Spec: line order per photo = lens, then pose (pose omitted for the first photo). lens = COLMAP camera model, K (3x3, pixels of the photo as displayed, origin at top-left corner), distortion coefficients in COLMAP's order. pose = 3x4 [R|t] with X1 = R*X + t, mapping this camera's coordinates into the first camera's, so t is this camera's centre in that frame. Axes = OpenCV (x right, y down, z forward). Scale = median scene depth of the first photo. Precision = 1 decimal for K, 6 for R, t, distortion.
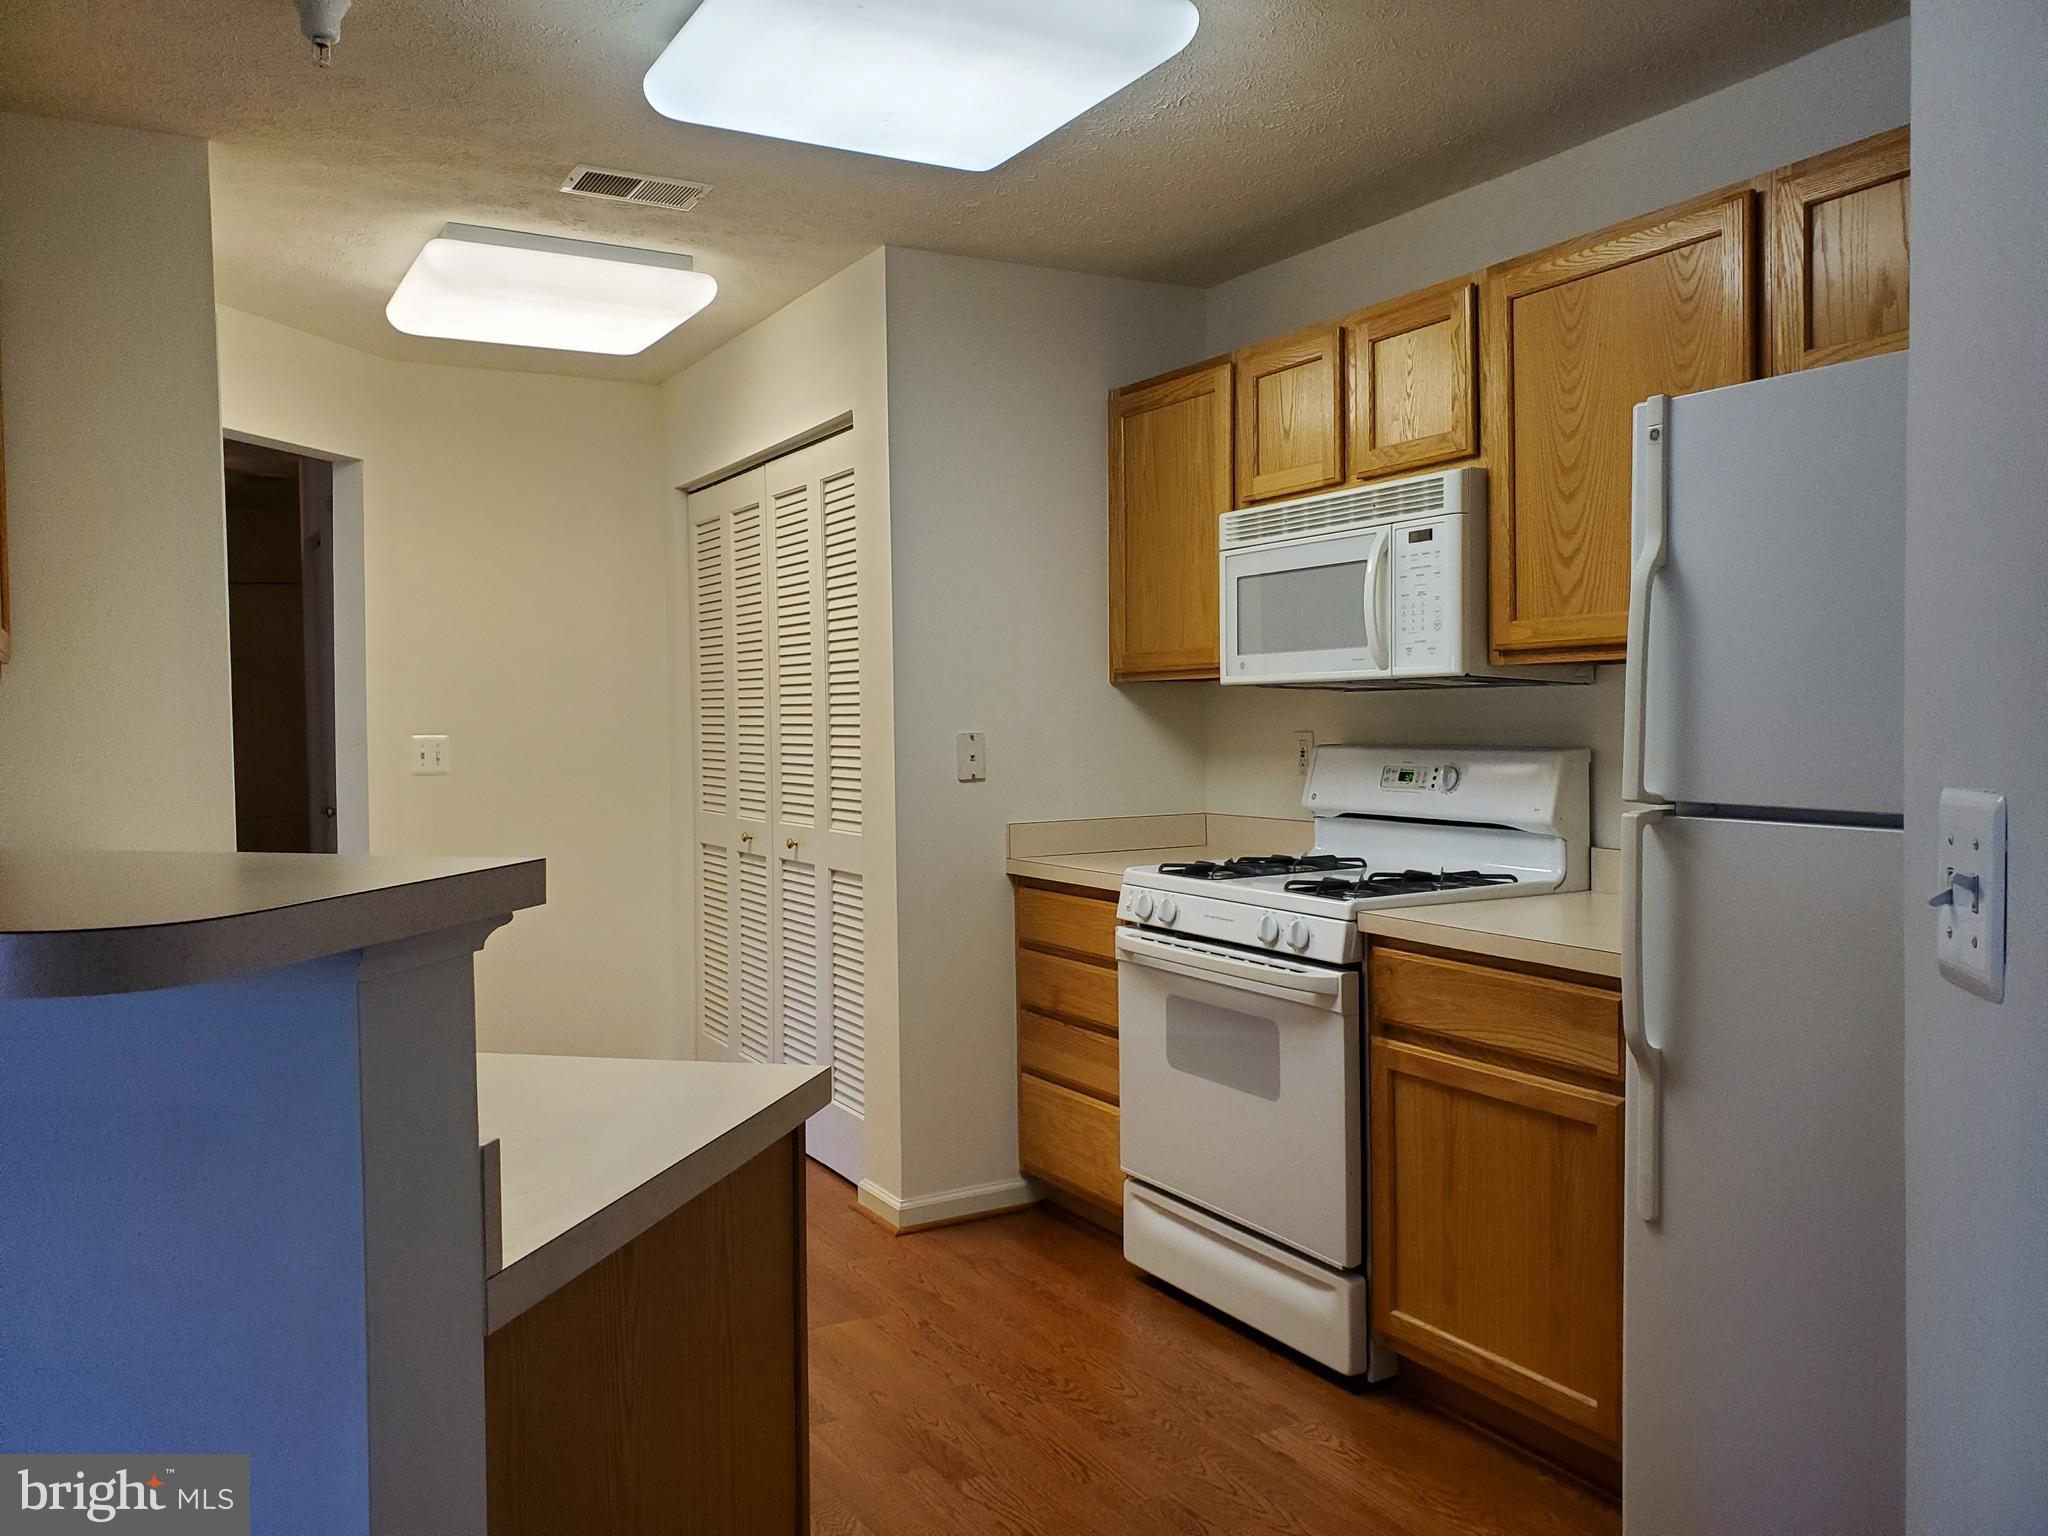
lens RADIAL K [[1546.2, 0, 1028.3], [0, 1546.2, 702.5], [0, 0, 1]] dist [0.065029, -0.000090]
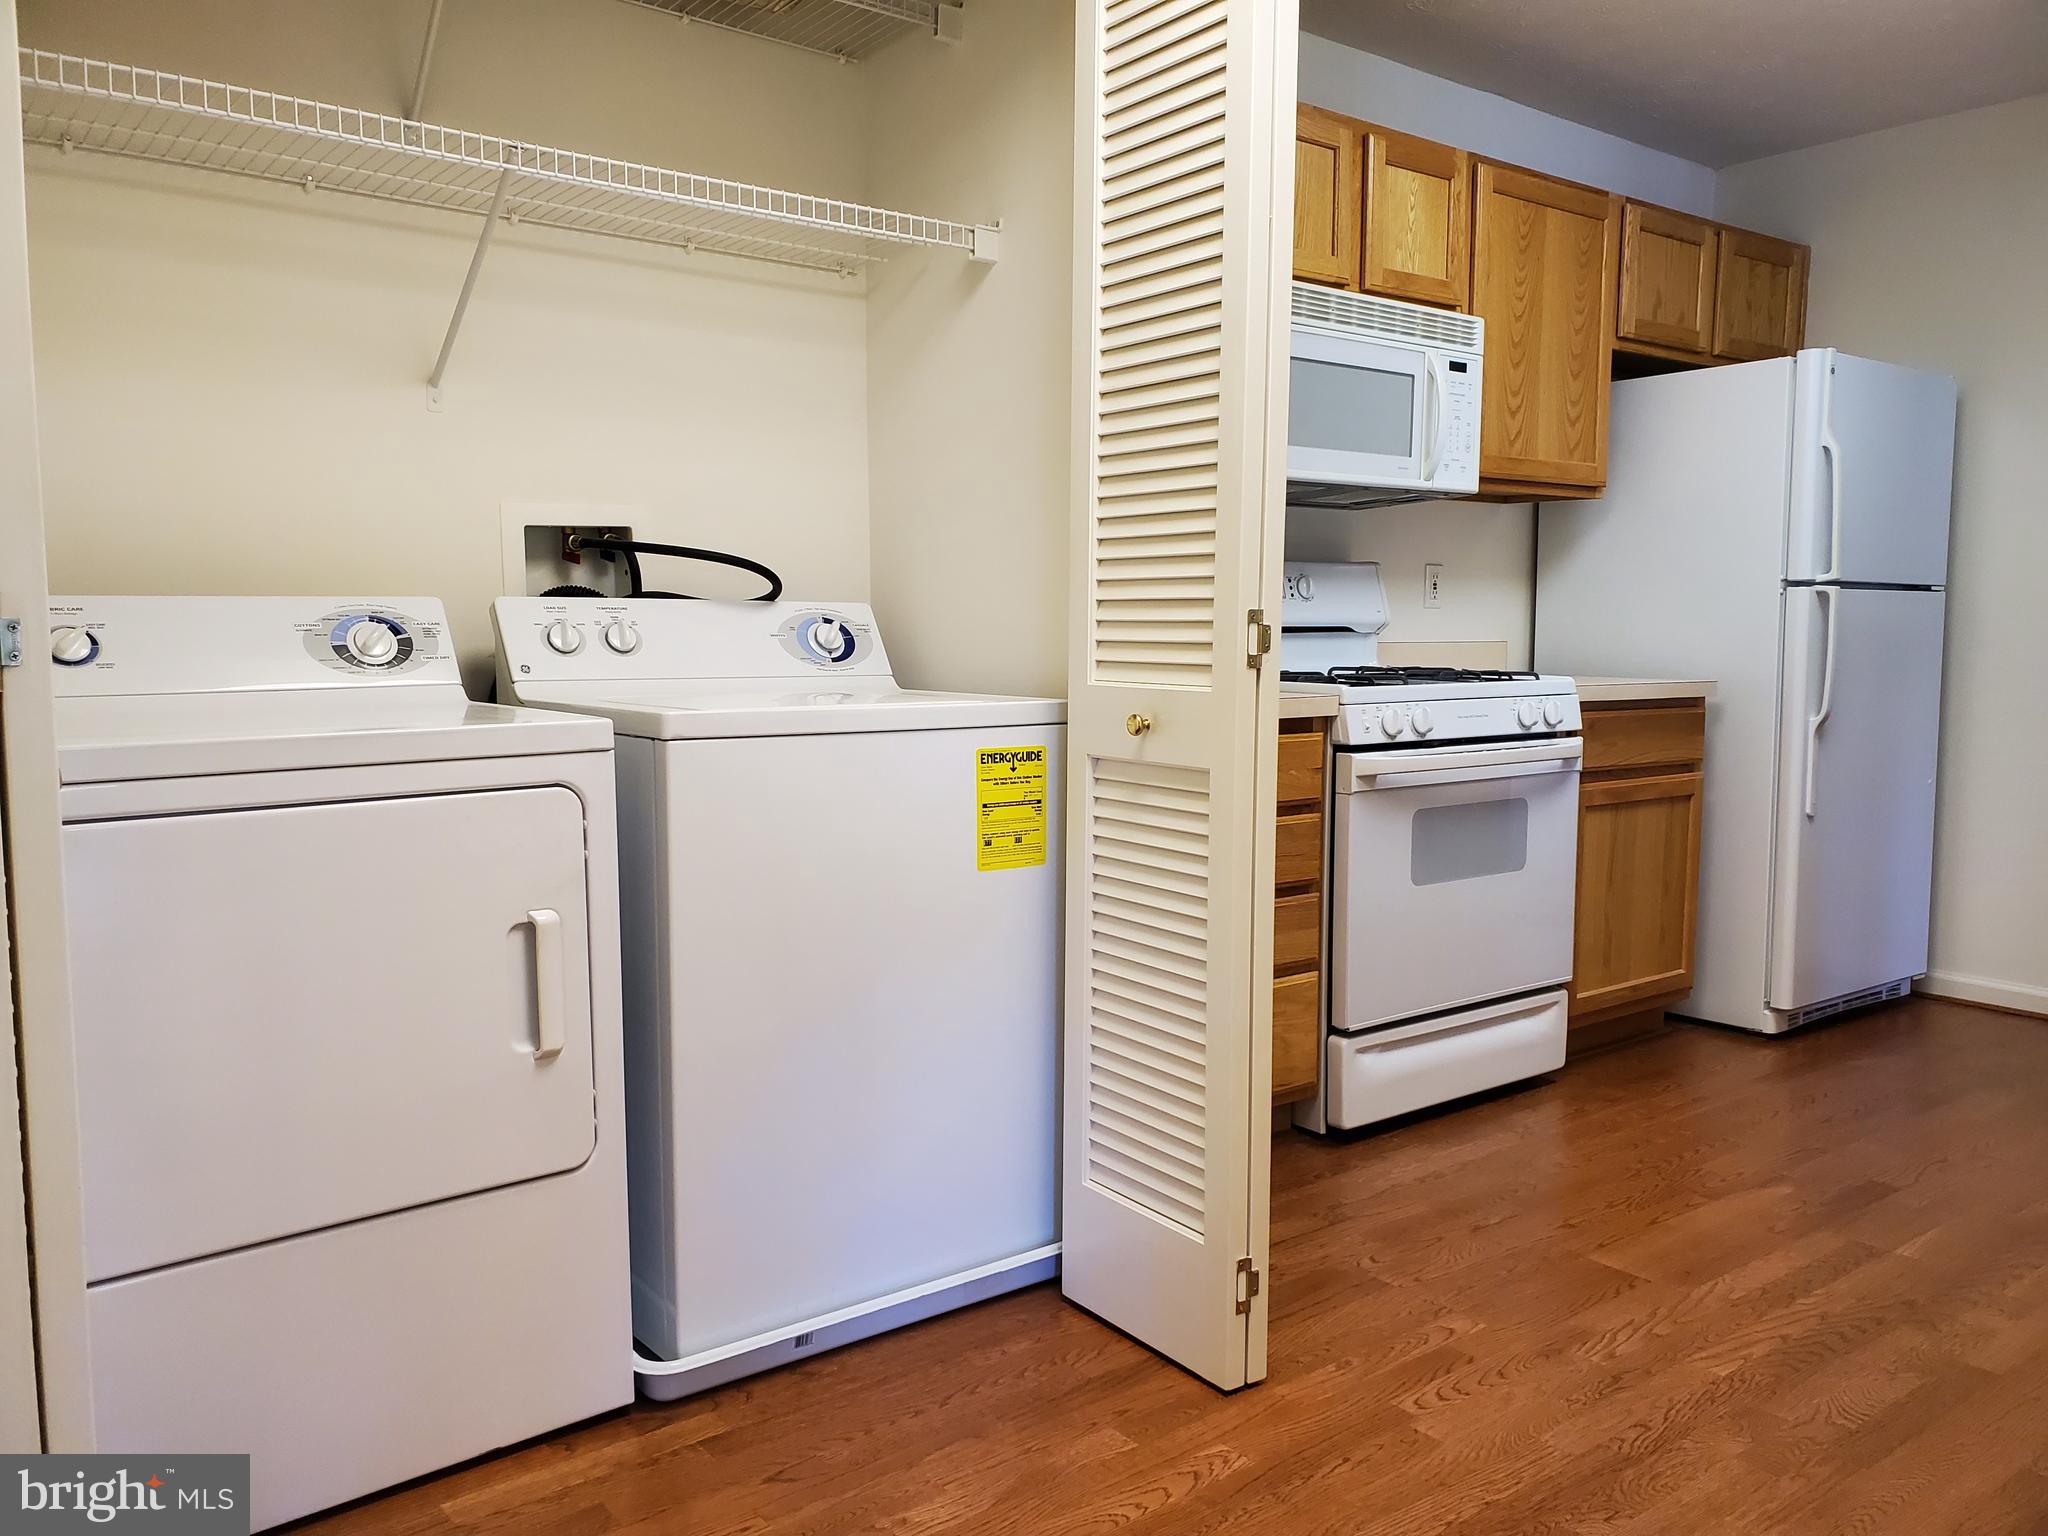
lens RADIAL K [[1546.9, 0, 1031.6], [0, 1546.9, 761.2], [0, 0, 1]] dist [0.002925, -0.001636]
pose [[-0.101436, -0.076675, 0.991883, -0.876073], [-0.004773, 0.997052, 0.076586, 0.097348], [-0.994831, 0.003034, -0.101503, 1.445418]]
